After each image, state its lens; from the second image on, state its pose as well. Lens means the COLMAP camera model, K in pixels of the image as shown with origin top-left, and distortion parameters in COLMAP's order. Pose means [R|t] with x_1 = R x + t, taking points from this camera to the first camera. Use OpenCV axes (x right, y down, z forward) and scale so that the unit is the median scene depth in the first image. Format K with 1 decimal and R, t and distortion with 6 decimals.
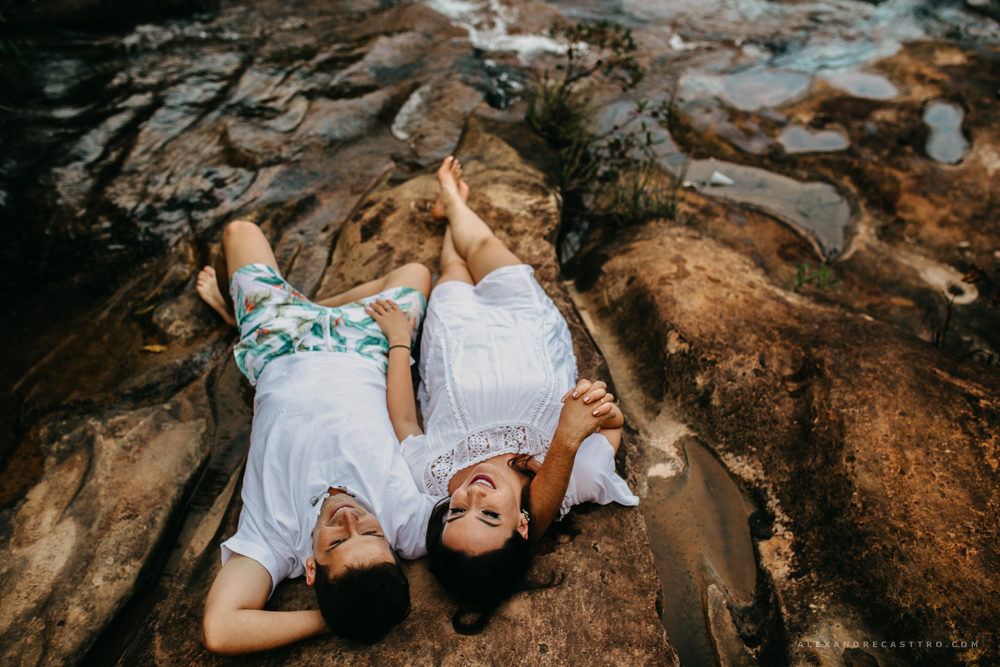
lens RADIAL K [[979.7, 0, 502.6], [0, 979.7, 339.5], [0, 0, 1]] dist [-0.057768, 0.076595]
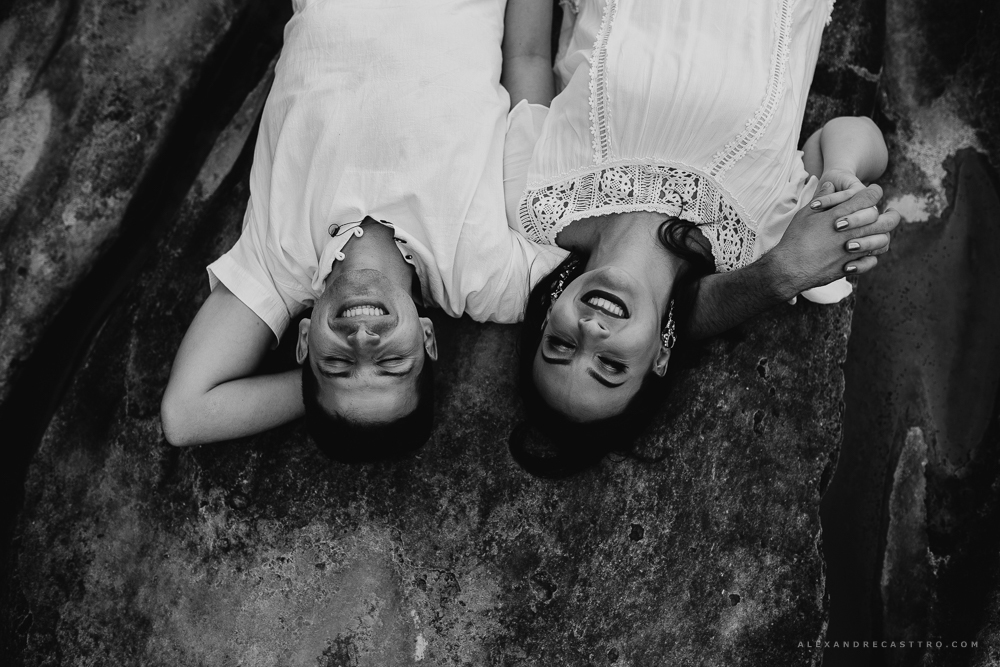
lens RADIAL K [[979.7, 0, 502.6], [0, 979.7, 339.5], [0, 0, 1]] dist [-0.057768, 0.076595]
pose [[0.966854, 0.241019, -0.084277, -0.020861], [-0.137931, 0.770797, 0.621970, -0.175139], [0.214867, -0.589730, 0.778493, 0.446921]]
